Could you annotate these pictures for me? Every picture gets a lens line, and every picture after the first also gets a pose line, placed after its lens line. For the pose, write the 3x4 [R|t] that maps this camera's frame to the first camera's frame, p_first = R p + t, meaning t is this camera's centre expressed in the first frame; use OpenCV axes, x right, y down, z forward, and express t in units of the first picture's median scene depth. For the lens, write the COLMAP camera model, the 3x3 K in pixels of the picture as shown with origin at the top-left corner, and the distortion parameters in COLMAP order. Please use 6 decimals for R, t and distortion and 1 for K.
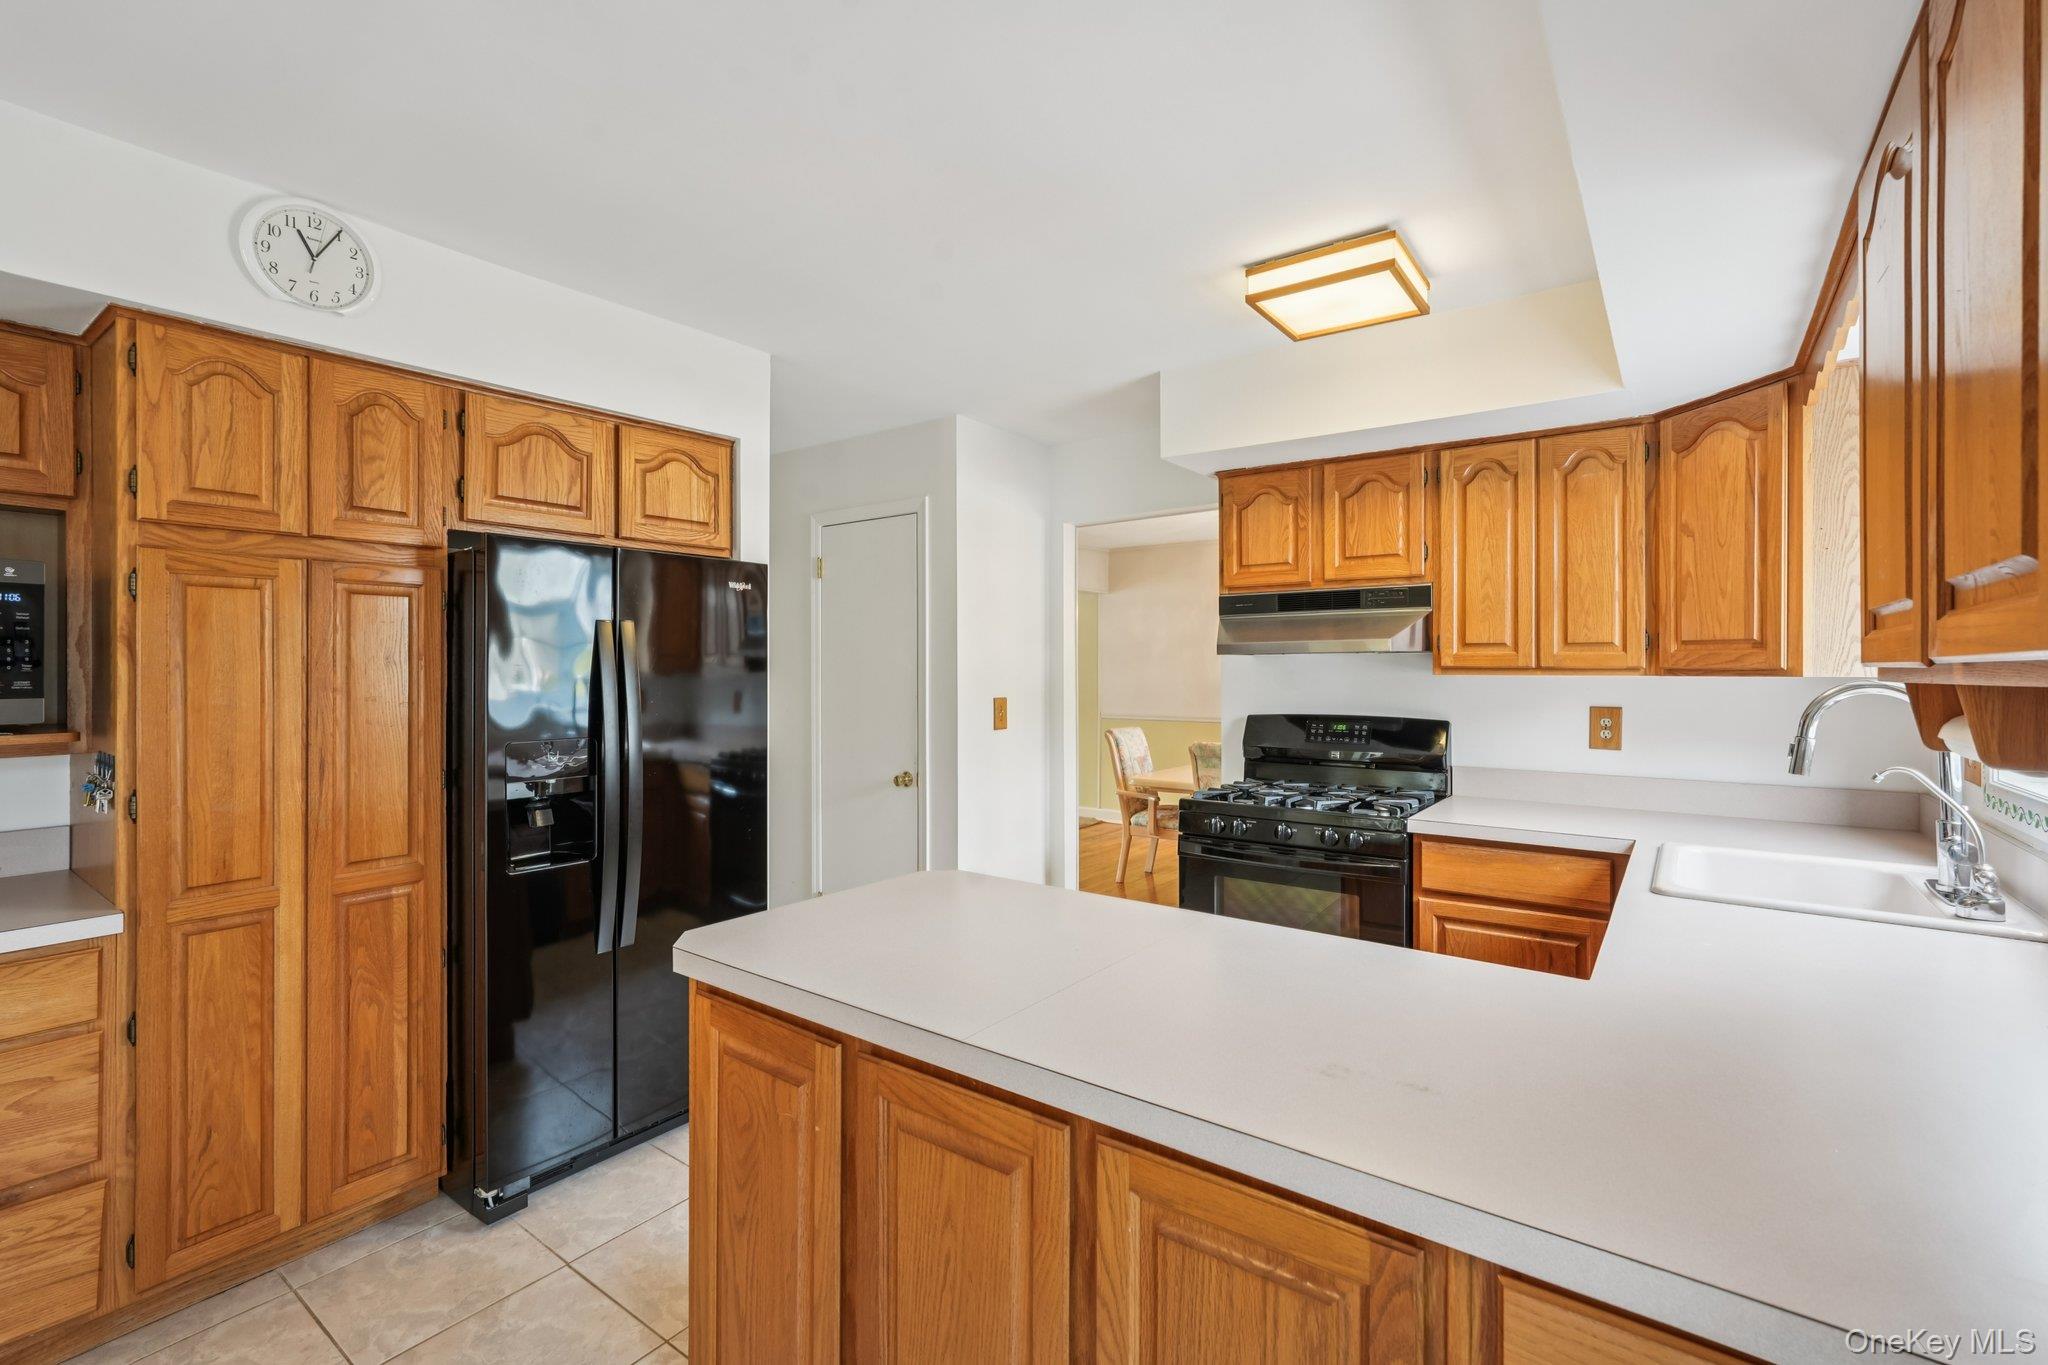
lens RADIAL K [[910.5, 0, 1029.7], [0, 910.5, 675.0], [0, 0, 1]] dist [-0.000536, -0.000214]
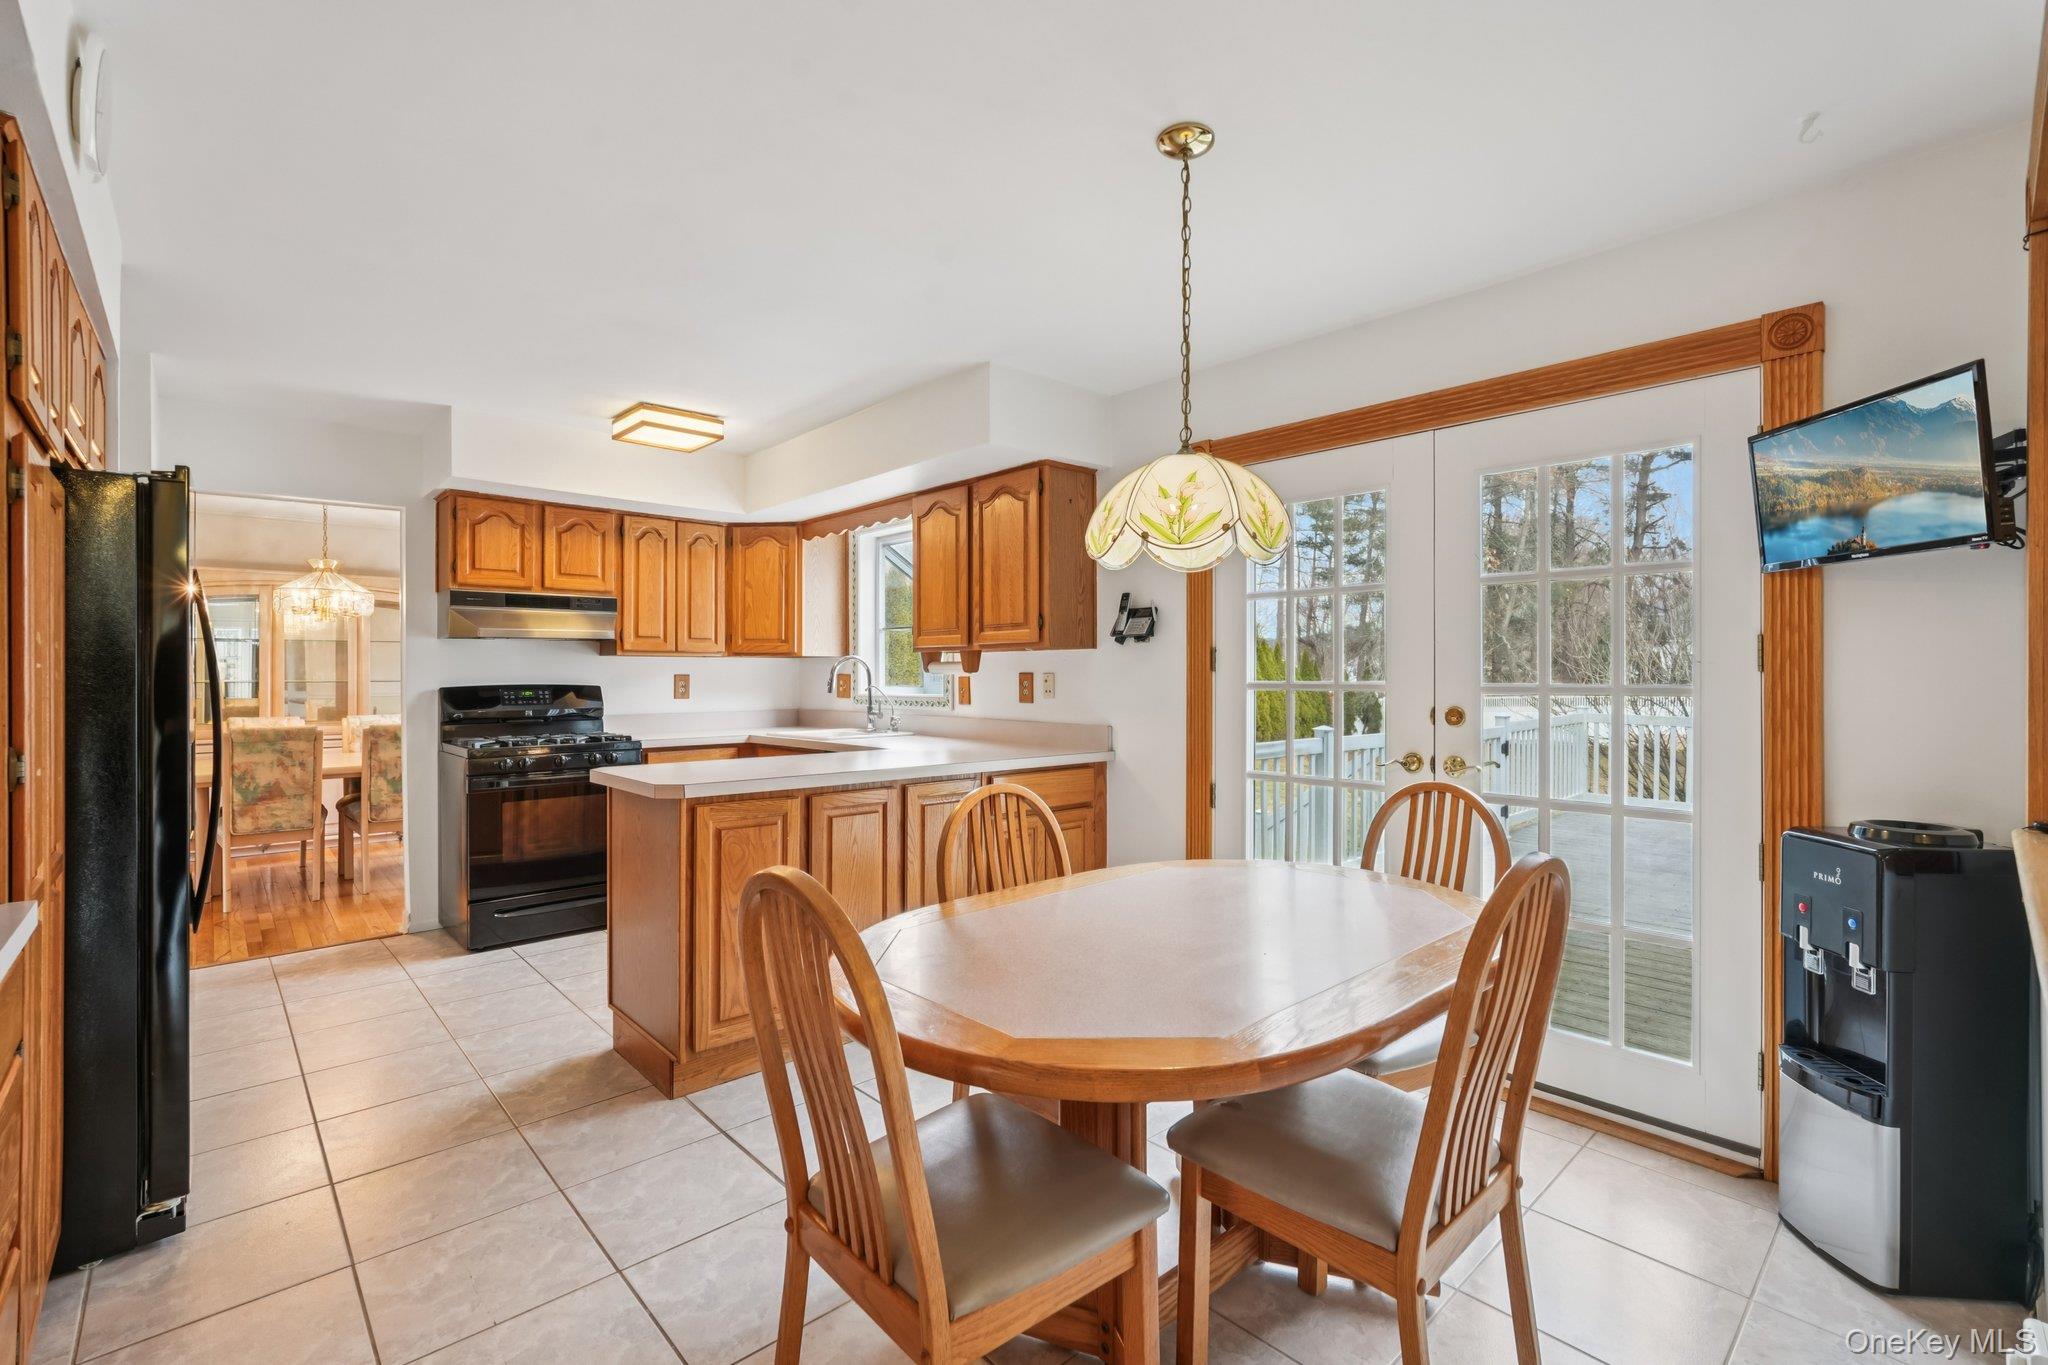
lens RADIAL K [[910.5, 0, 1029.7], [0, 910.5, 675.0], [0, 0, 1]] dist [-0.000536, -0.000214]
pose [[0.185773, -0.000659, 0.982593, -1.018697], [0.011173, 0.999937, -0.001442, 0.047011], [-0.982529, 0.011247, 0.185768, -0.000900]]
